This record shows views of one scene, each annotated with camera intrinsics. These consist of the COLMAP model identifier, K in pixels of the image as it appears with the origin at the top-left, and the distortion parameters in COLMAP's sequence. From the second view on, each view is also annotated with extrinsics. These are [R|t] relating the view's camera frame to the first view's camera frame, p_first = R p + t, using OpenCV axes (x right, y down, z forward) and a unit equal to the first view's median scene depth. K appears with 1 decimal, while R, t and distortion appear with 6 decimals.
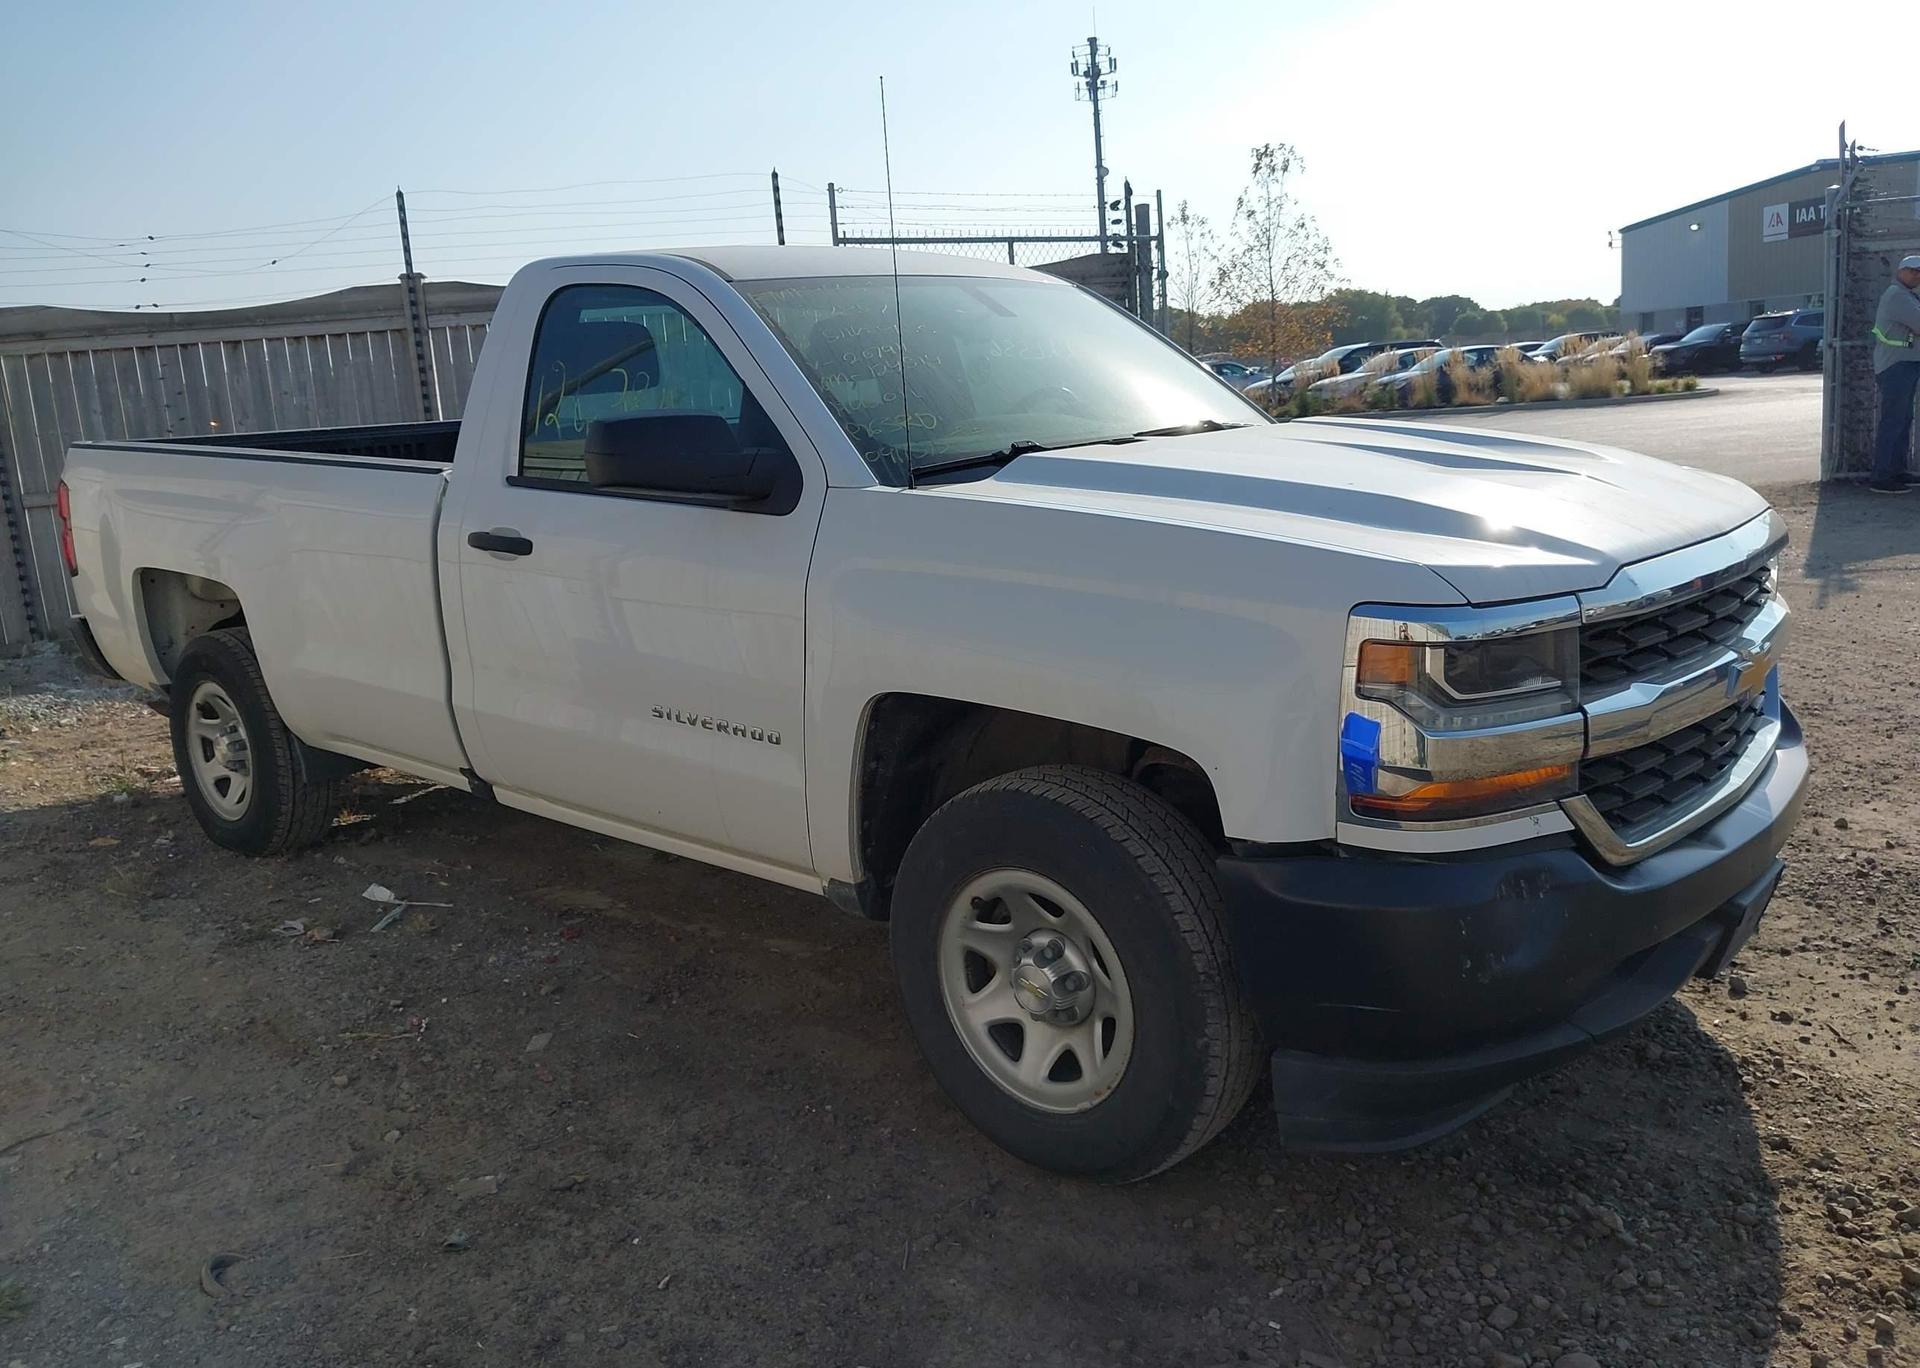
lens RADIAL K [[1468.9, 0, 955.1], [0, 1468.9, 635.1], [0, 0, 1]] dist [0.009154, -0.007865]
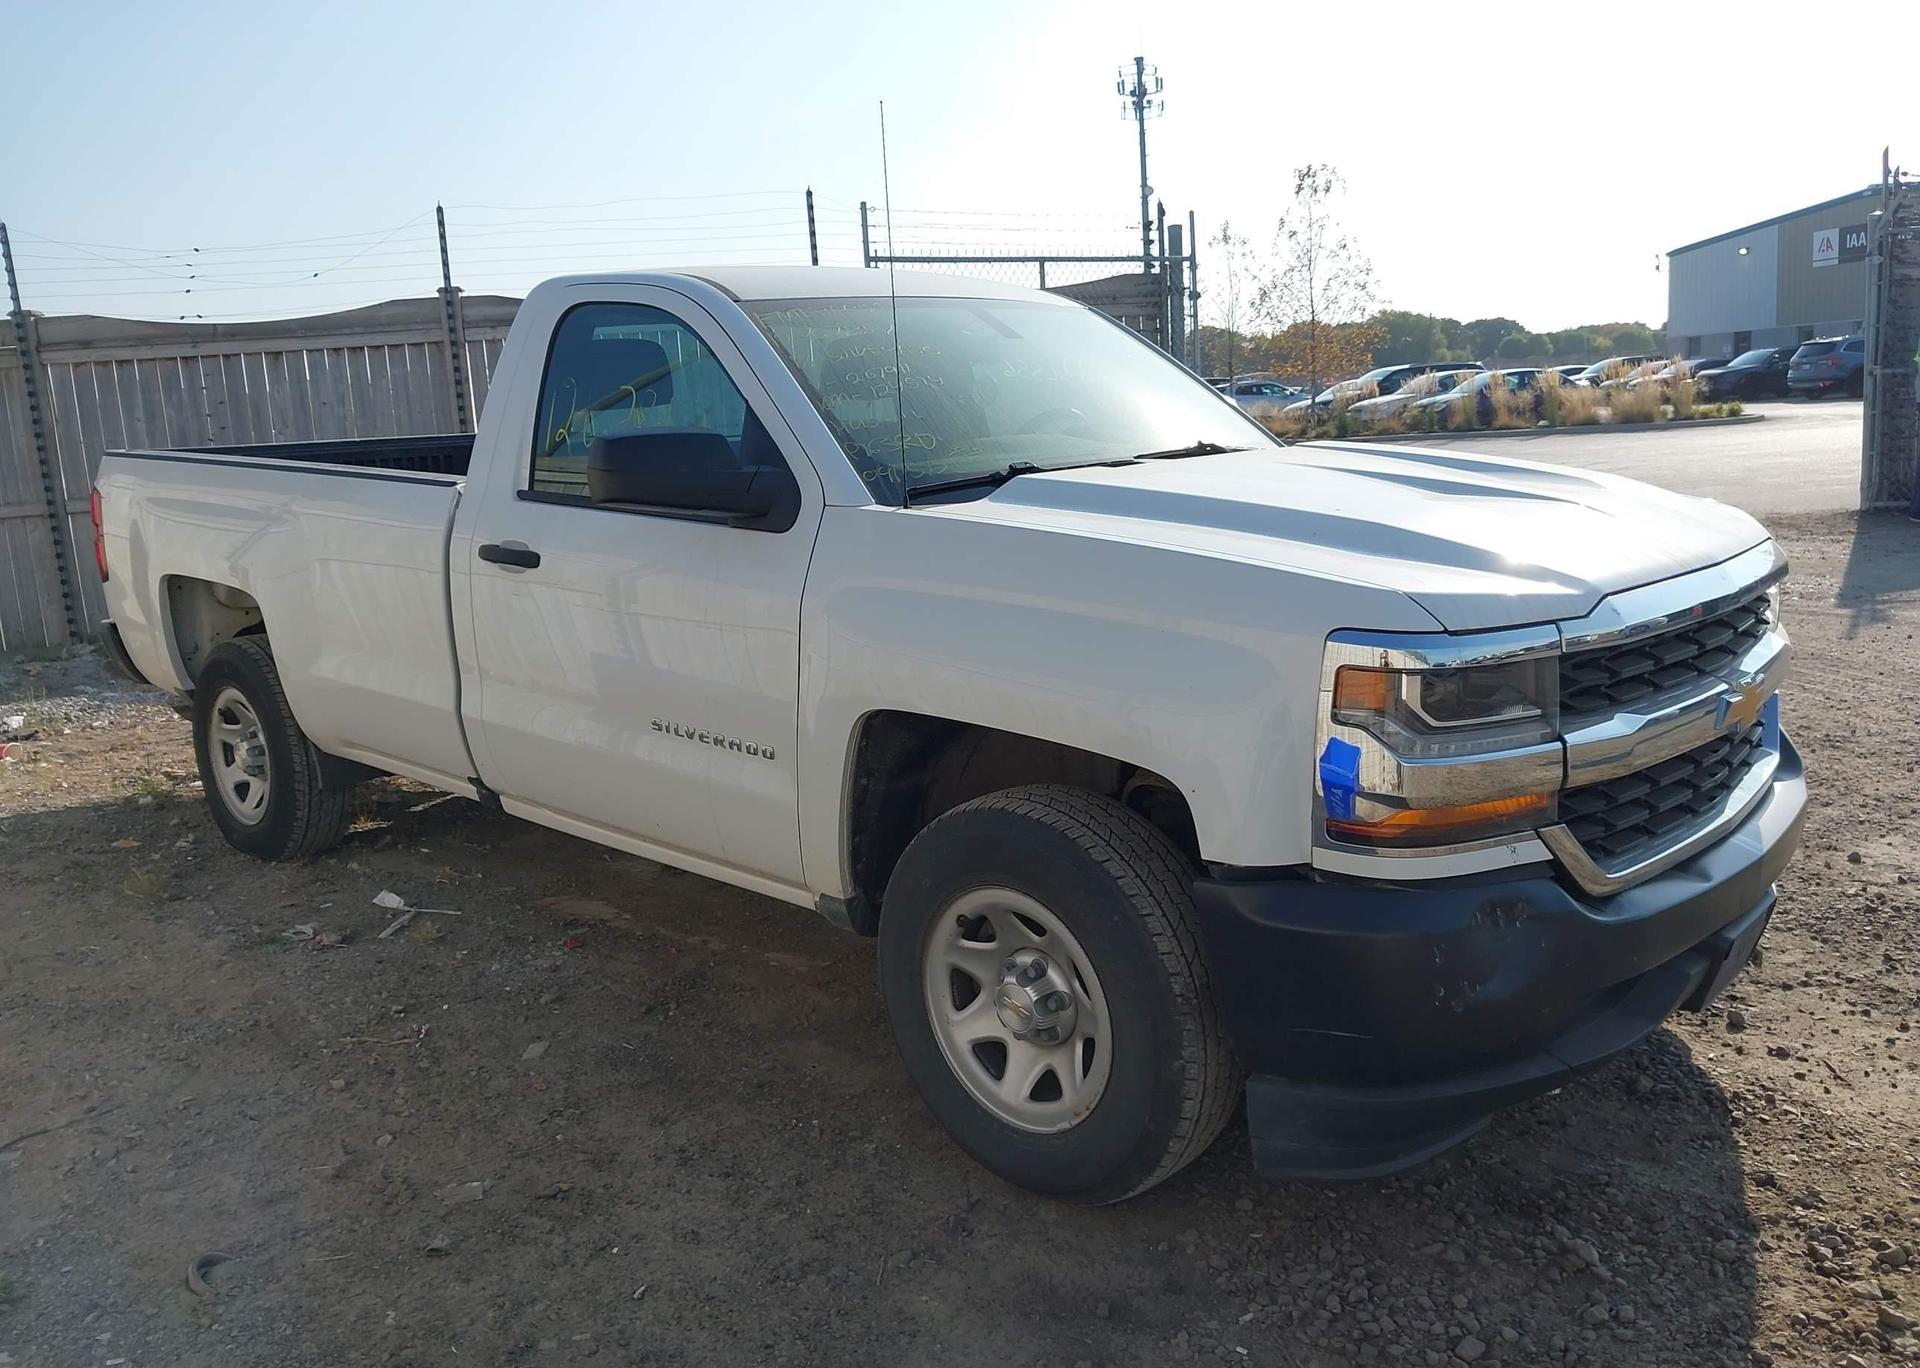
lens RADIAL K [[1466.8, 0, 956.2], [0, 1466.8, 633.5], [0, 0, 1]] dist [0.011010, -0.009124]
pose [[0.999608, 0.014960, -0.023684, 0.025896], [-0.015244, 0.999814, -0.011851, -0.001977], [0.023502, 0.012207, 0.999649, -0.005520]]
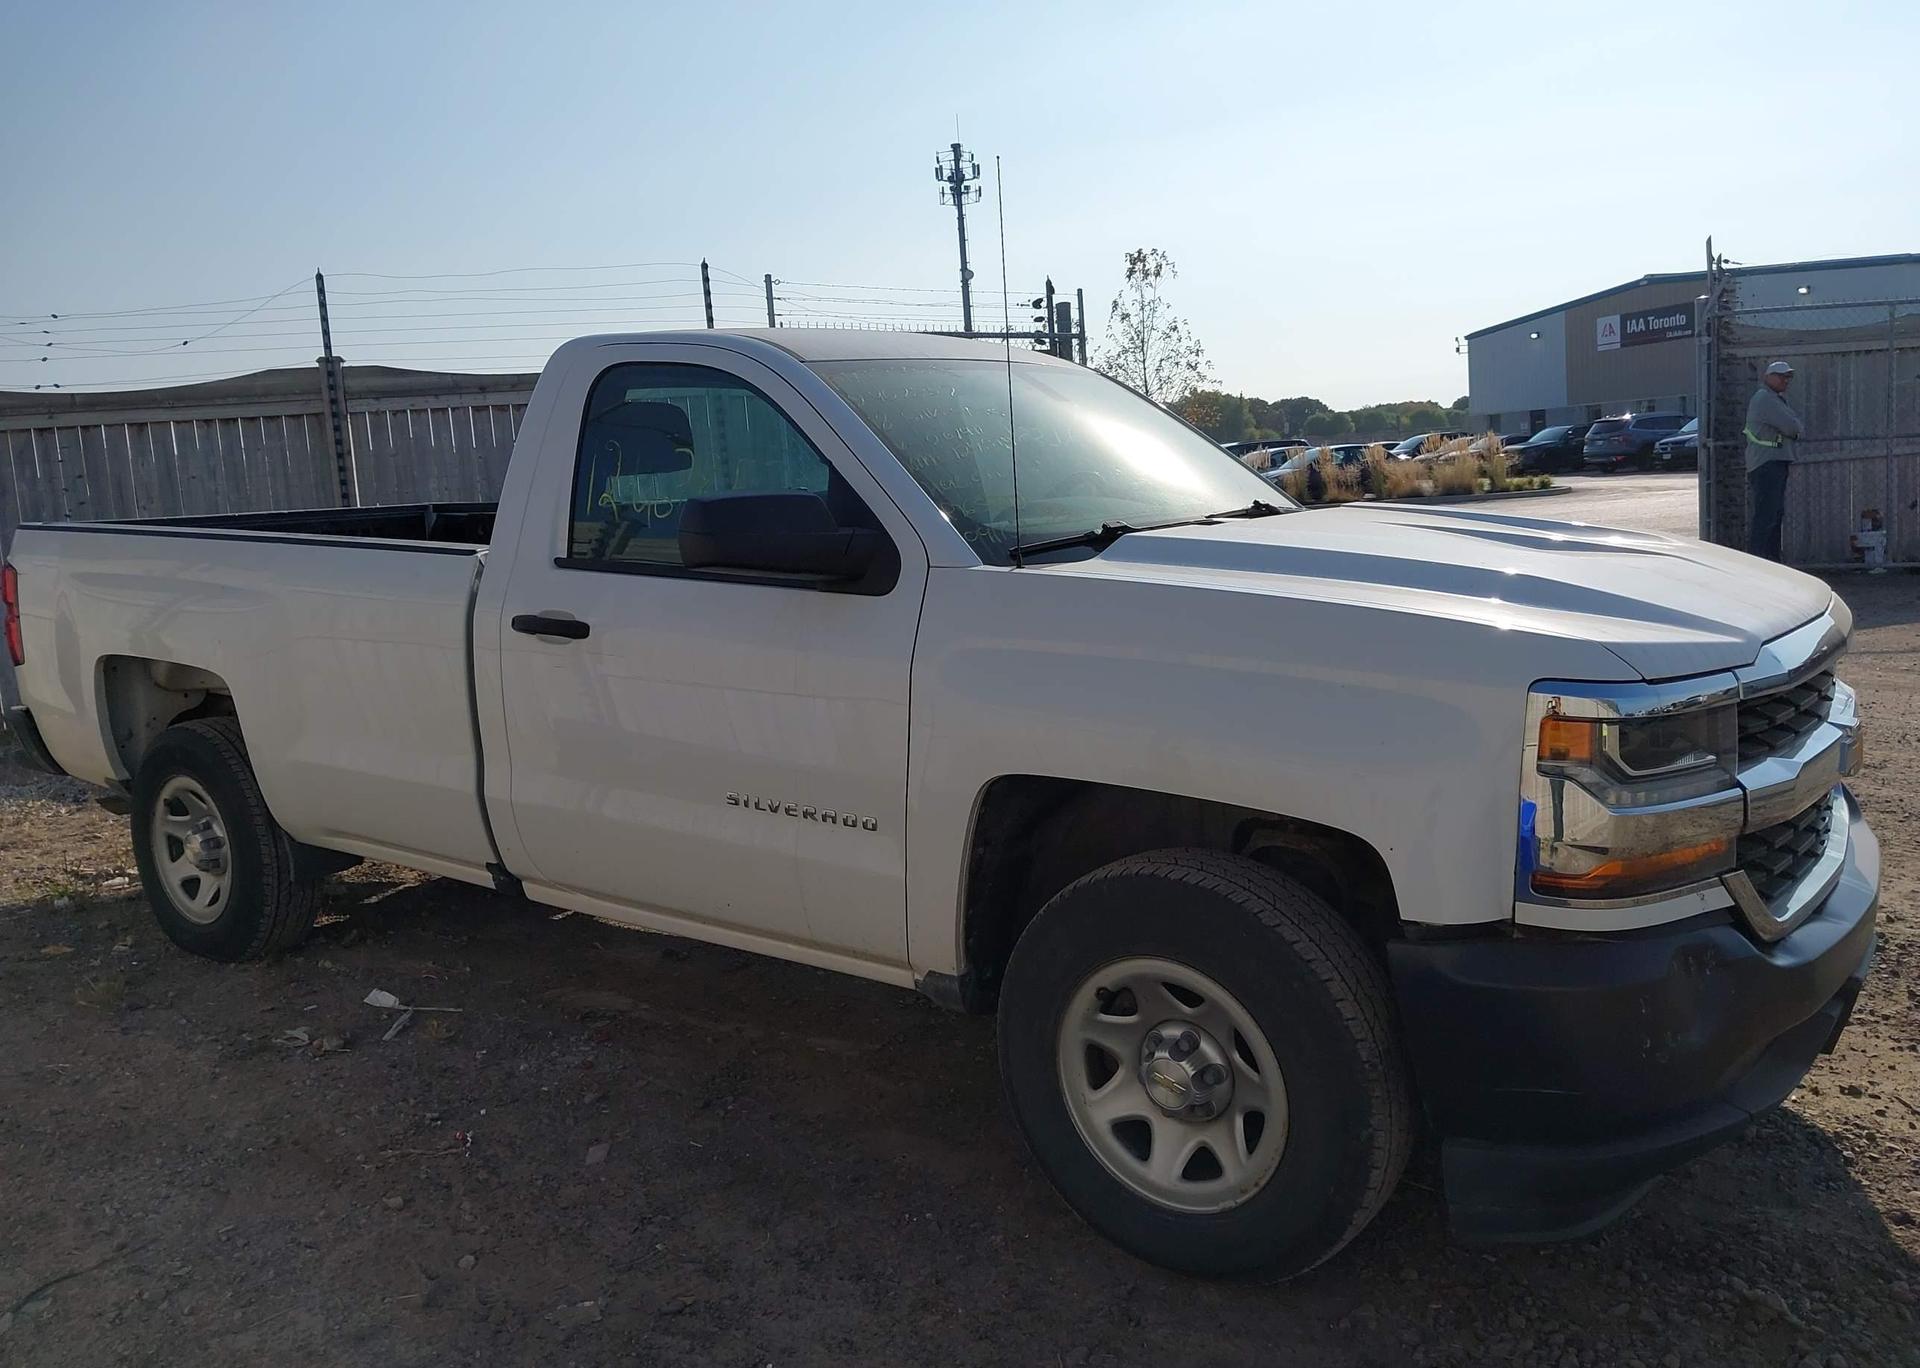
lens RADIAL K [[1466.8, 0, 956.2], [0, 1466.8, 633.5], [0, 0, 1]] dist [0.011010, -0.009124]
pose [[0.996528, -0.000996, 0.083257, -0.133344], [0.006257, 0.997997, -0.062947, 0.004673], [-0.083028, 0.063249, 0.994538, 0.023574]]
